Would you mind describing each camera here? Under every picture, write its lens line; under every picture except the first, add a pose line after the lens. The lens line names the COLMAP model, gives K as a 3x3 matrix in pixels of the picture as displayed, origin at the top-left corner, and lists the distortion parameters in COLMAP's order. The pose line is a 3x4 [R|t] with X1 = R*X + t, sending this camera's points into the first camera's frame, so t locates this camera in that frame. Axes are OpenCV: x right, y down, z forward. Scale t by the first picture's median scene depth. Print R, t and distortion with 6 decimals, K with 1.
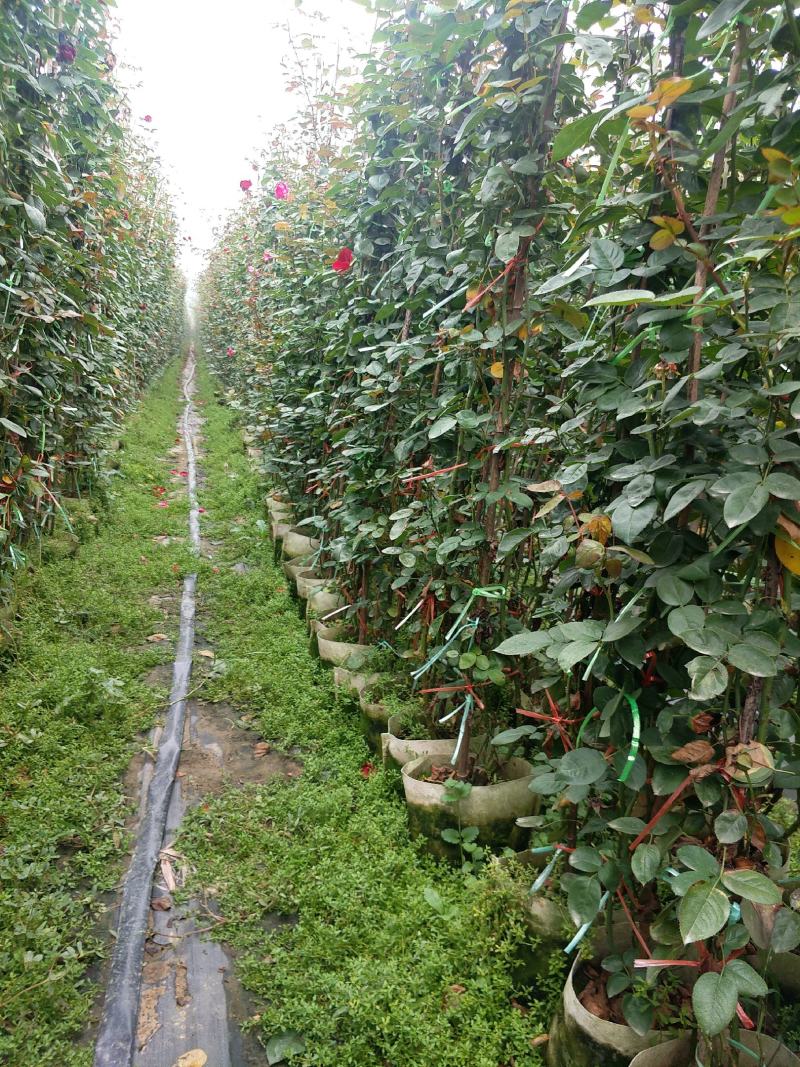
lens RADIAL K [[860.4, 0, 422.6], [0, 860.4, 547.1], [0, 0, 1]] dist [0.041450, -0.059294]
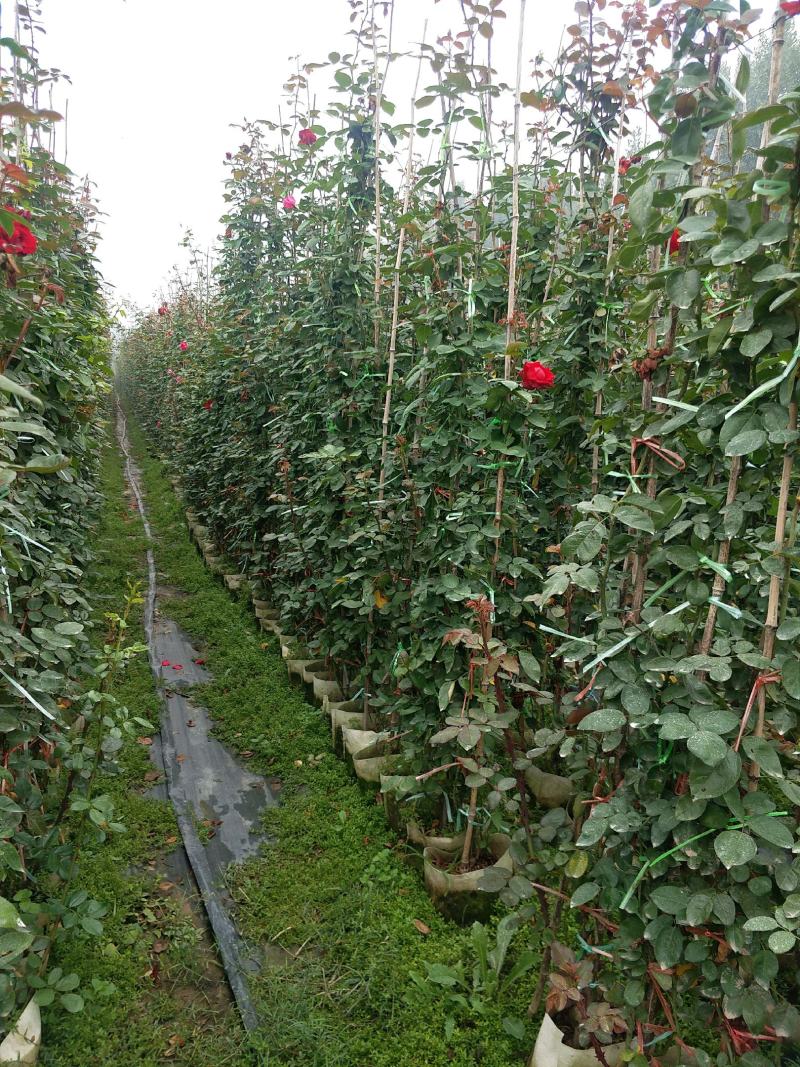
lens RADIAL K [[872.2, 0, 422.0], [0, 872.2, 540.9], [0, 0, 1]] dist [0.046714, -0.056936]
pose [[0.994857, -0.074385, 0.068752, 0.470190], [0.077046, 0.996345, -0.036891, 0.275232], [-0.065757, 0.041999, 0.996951, -2.246275]]
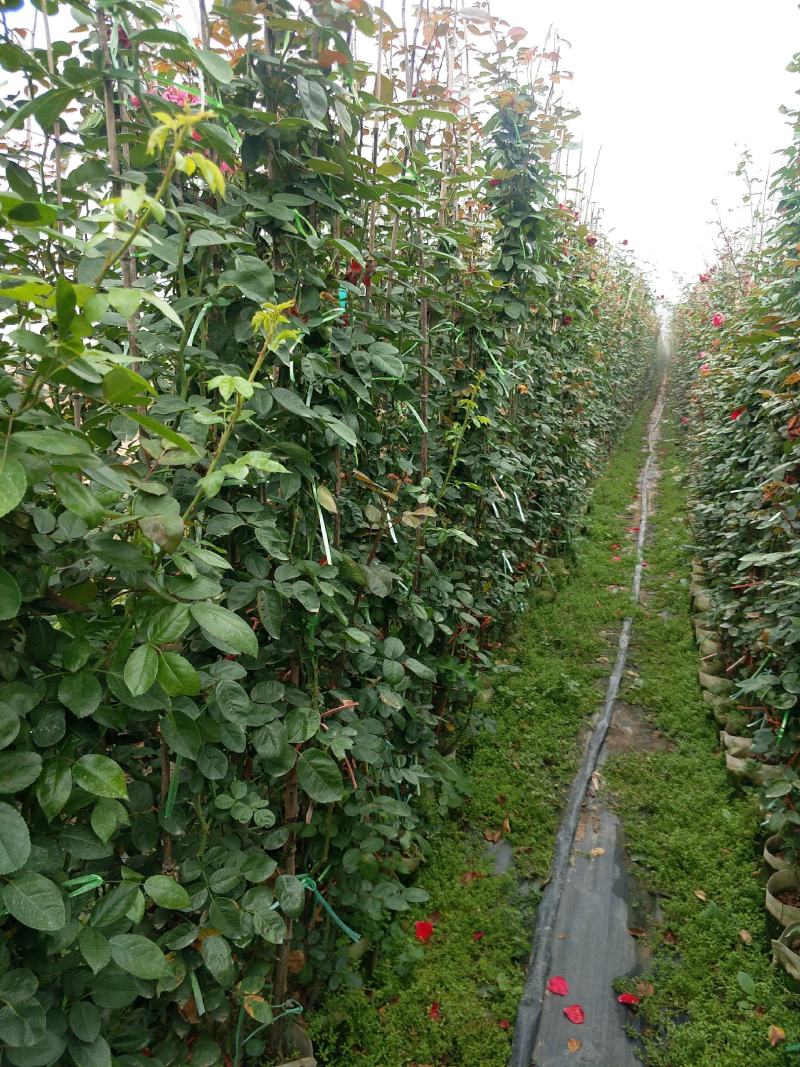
lens RADIAL K [[860.4, 0, 424.8], [0, 860.4, 542.7], [0, 0, 1]] dist [0.041450, -0.059294]
pose [[0.863469, 0.032851, -0.503330, 0.308612], [-0.047389, 0.998747, -0.016111, -0.105153], [0.502170, 0.037763, 0.863944, -0.822130]]
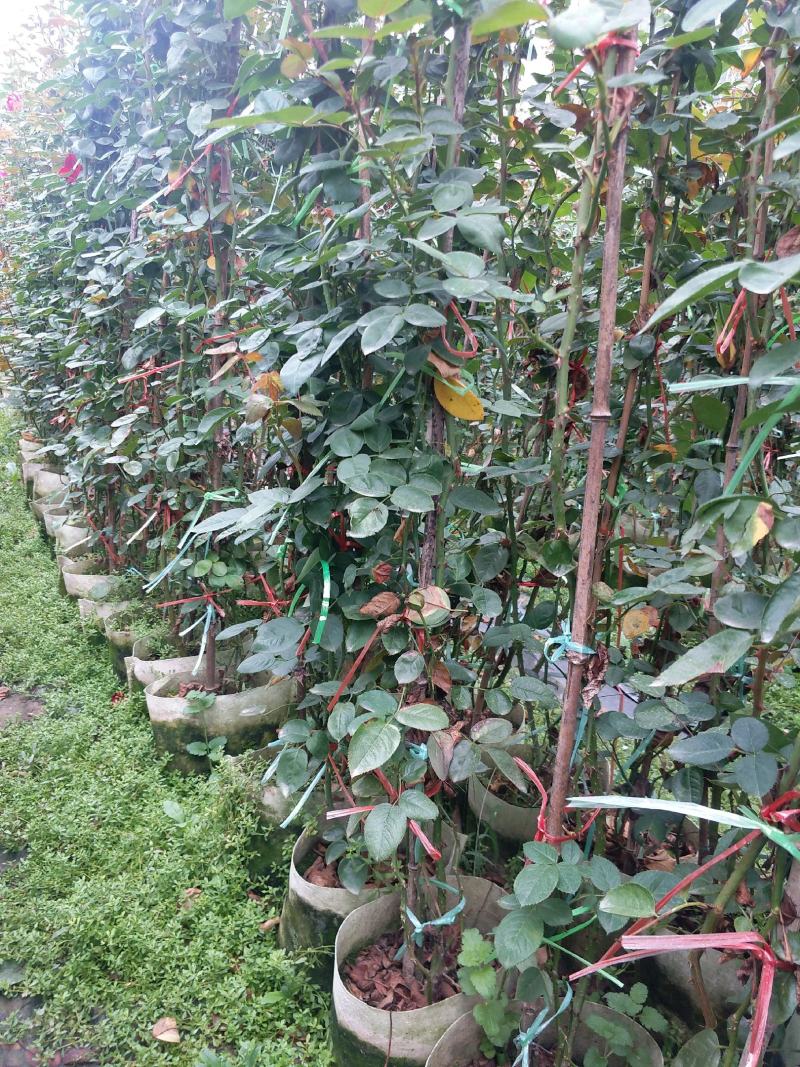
lens RADIAL K [[860.4, 0, 429.9], [0, 860.4, 532.2], [0, 0, 1]] dist [0.041450, -0.059294]
pose [[0.972860, -0.067447, 0.221348, 0.080086], [0.058729, 0.997226, 0.045738, 0.057472], [-0.223819, -0.031497, 0.974122, 0.005817]]
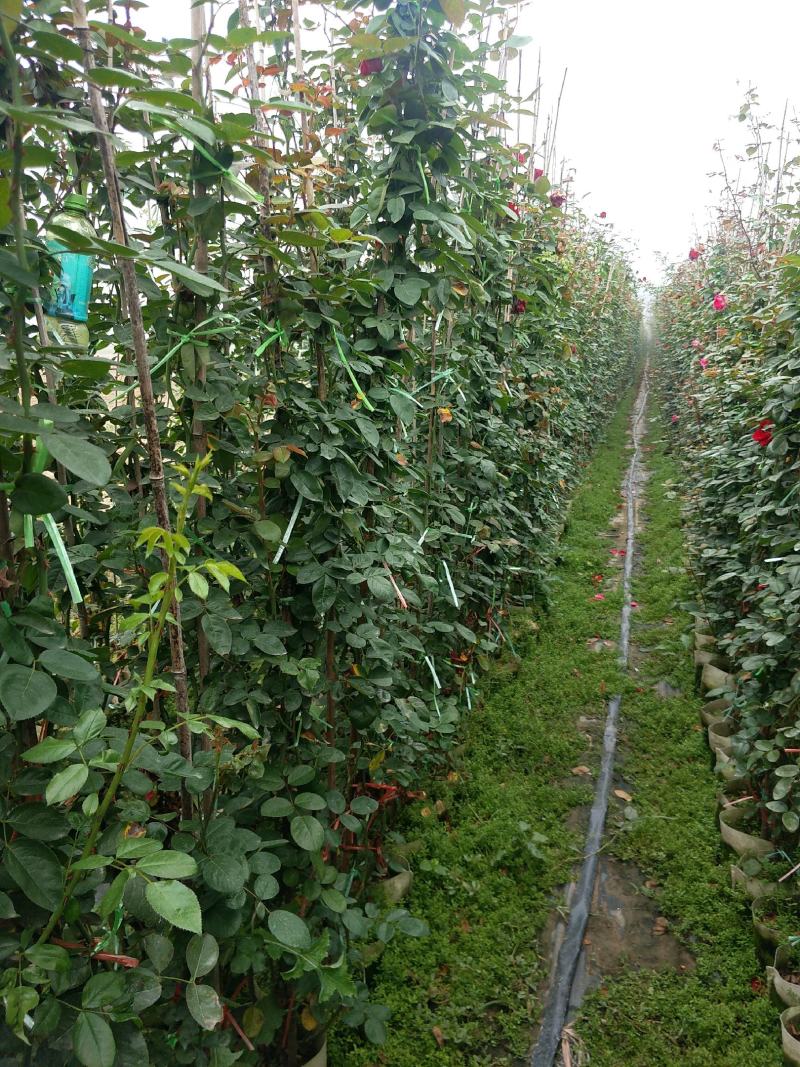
lens RADIAL K [[853.4, 0, 417.7], [0, 853.4, 534.3], [0, 0, 1]] dist [0.026125, -0.020568]
pose [[0.867369, 0.018951, -0.497305, 0.098417], [-0.027654, 0.999566, -0.010142, -0.302165], [0.496897, 0.022550, 0.867516, -0.146815]]
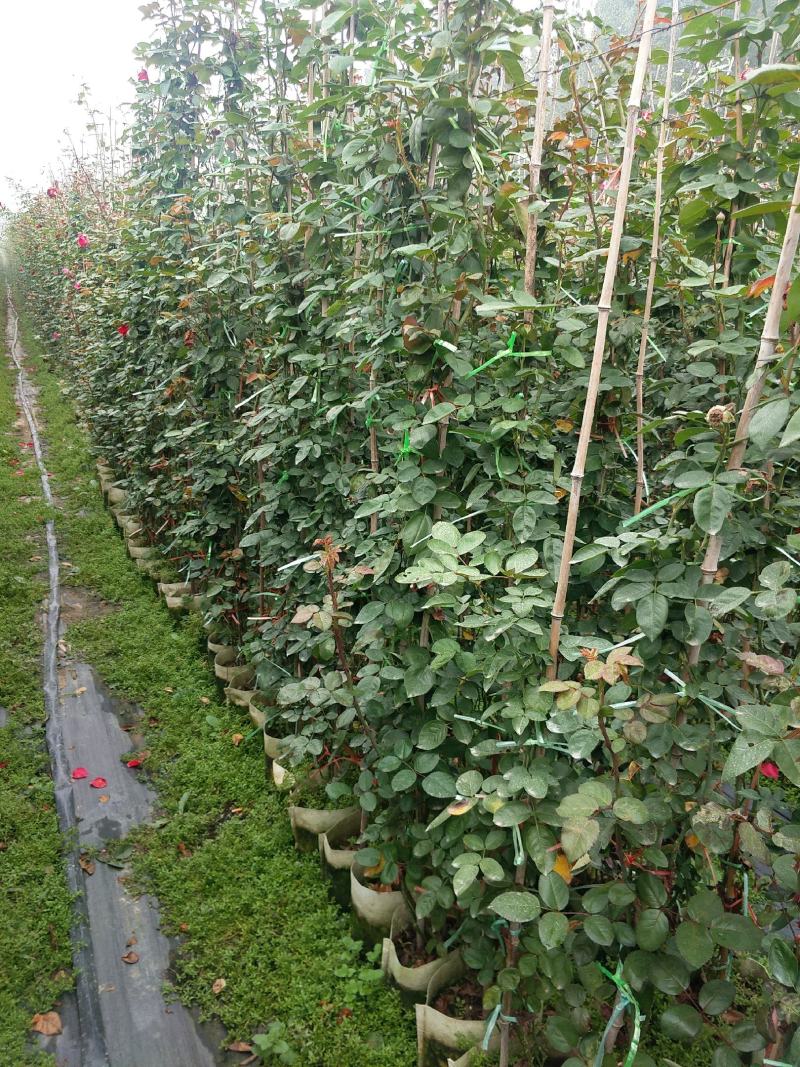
lens RADIAL K [[872.2, 0, 414.8], [0, 872.2, 524.8], [0, 0, 1]] dist [0.046714, -0.056936]
pose [[0.984658, -0.096934, 0.145098, 0.295498], [0.087376, 0.993651, 0.070873, -0.030342], [-0.151046, -0.057108, 0.986876, -1.311046]]
